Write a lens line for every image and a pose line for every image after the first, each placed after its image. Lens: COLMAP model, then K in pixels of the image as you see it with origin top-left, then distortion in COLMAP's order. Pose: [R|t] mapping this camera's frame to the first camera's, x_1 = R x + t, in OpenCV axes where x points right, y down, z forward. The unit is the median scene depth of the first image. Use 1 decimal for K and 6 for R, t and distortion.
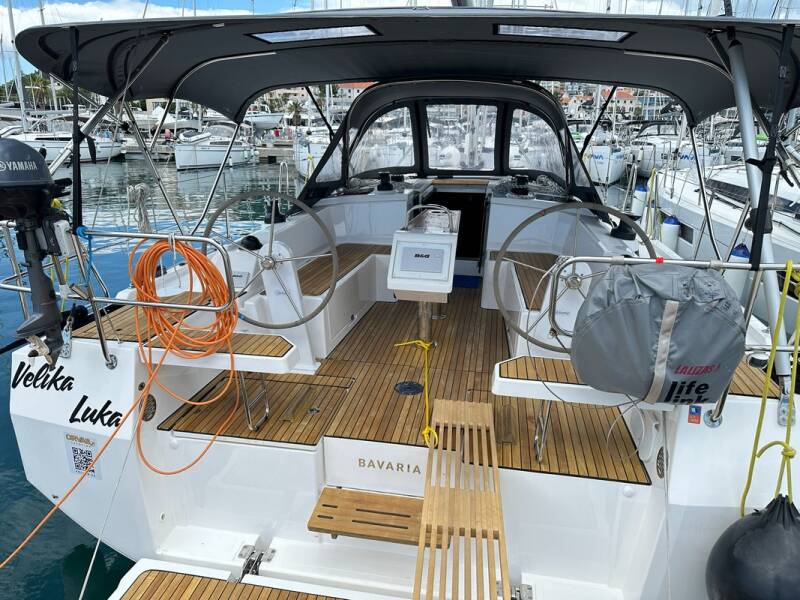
lens RADIAL K [[559.1, 0, 397.8], [0, 559.1, 296.0], [0, 0, 1]] dist [0.040364, -0.058363]
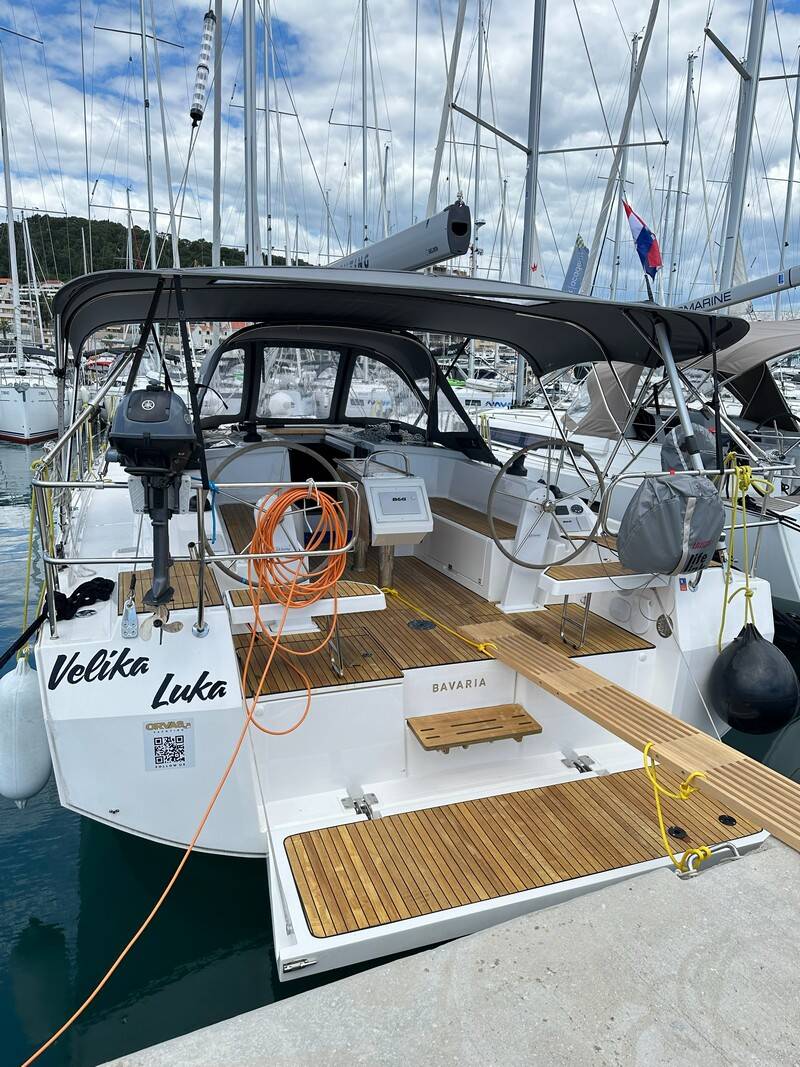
lens RADIAL K [[745.6, 0, 386.2], [0, 745.6, 530.1], [0, 0, 1]] dist [0.040364, -0.058363]
pose [[0.865865, -0.096649, 0.490853, -0.548145], [0.133214, 0.990280, -0.040003, 0.030044], [-0.482215, 0.100026, 0.870324, -0.147063]]
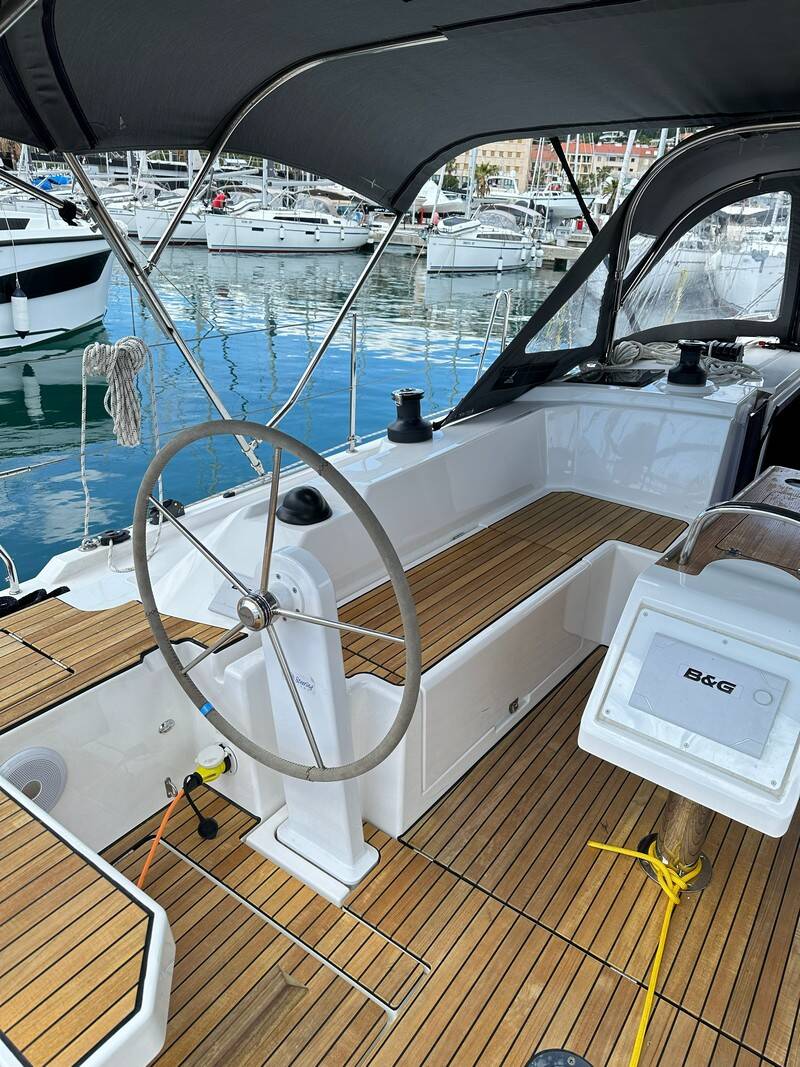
lens RADIAL K [[745.6, 0, 386.2], [0, 745.6, 530.1], [0, 0, 1]] dist [0.040364, -0.058363]
pose [[0.900708, 0.207694, -0.381559, 0.019347], [-0.166166, 0.976232, 0.139141, -0.154315], [0.401389, -0.061923, 0.913812, 0.462349]]
